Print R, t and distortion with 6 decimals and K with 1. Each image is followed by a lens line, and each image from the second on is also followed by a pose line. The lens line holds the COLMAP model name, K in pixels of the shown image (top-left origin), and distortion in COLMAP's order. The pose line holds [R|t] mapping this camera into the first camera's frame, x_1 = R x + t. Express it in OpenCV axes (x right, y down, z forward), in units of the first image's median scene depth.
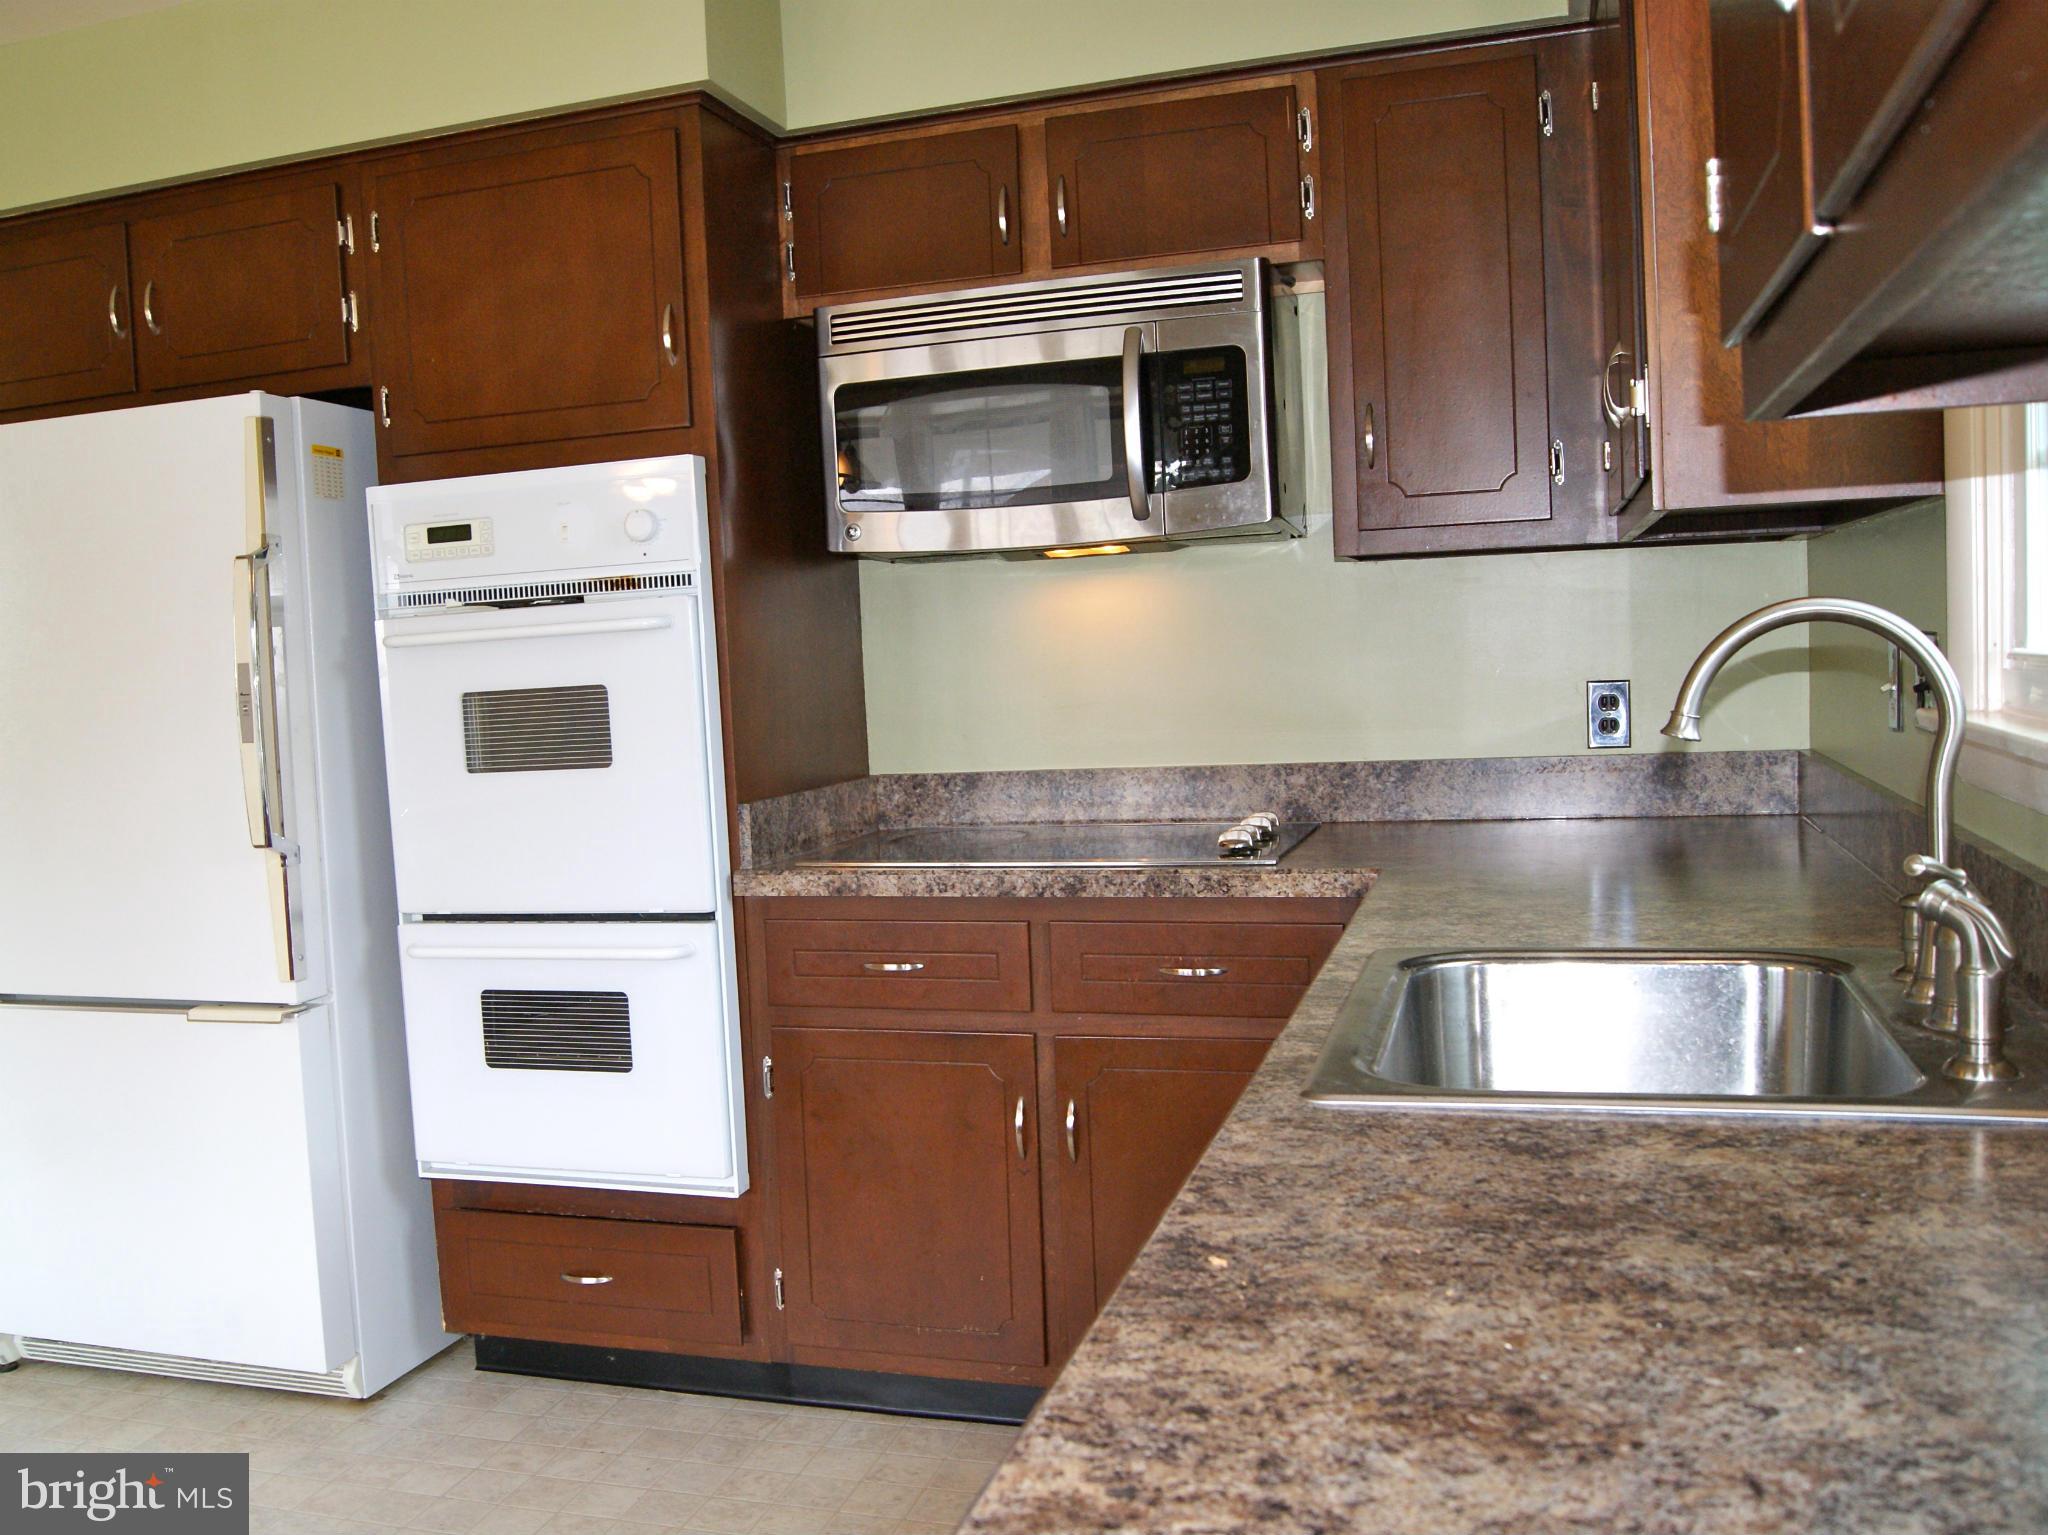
lens RADIAL K [[1824.1, 0, 1014.1], [0, 1824.1, 772.2], [0, 0, 1]] dist [-0.046360, 0.001592]
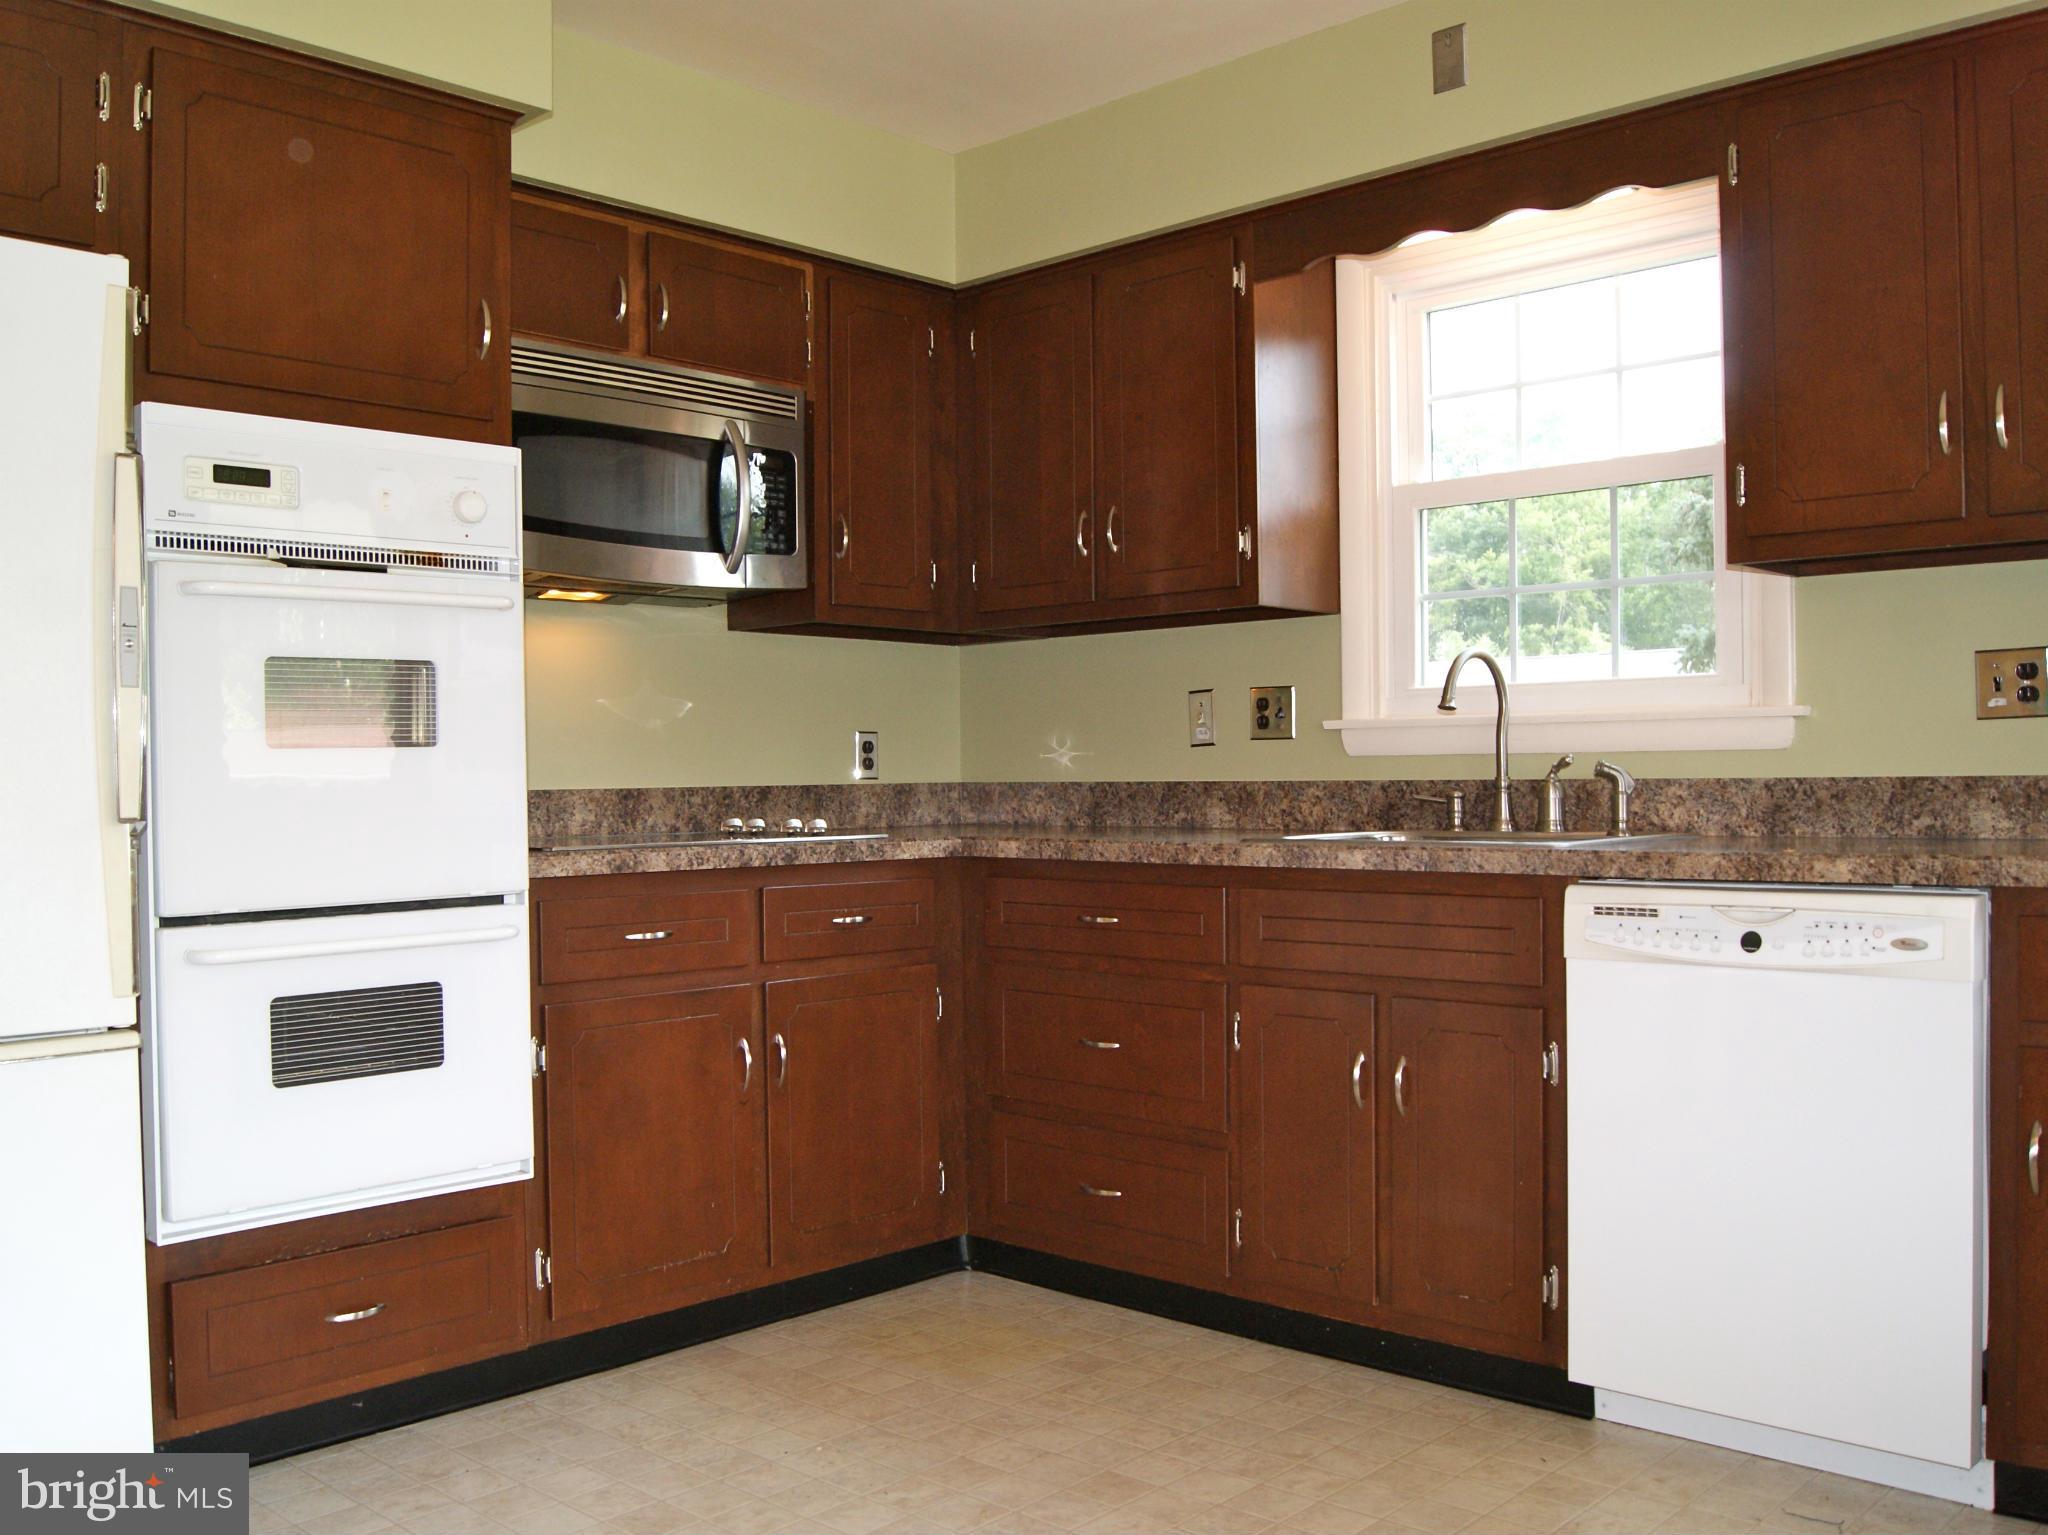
lens RADIAL K [[1824.1, 0, 1015.1], [0, 1824.1, 768.7], [0, 0, 1]] dist [-0.046360, 0.001592]
pose [[0.420054, 0.048648, 0.906194, -0.963038], [0.059743, 0.994914, -0.081104, 0.105831], [-0.905531, 0.088206, 0.415011, 0.319183]]
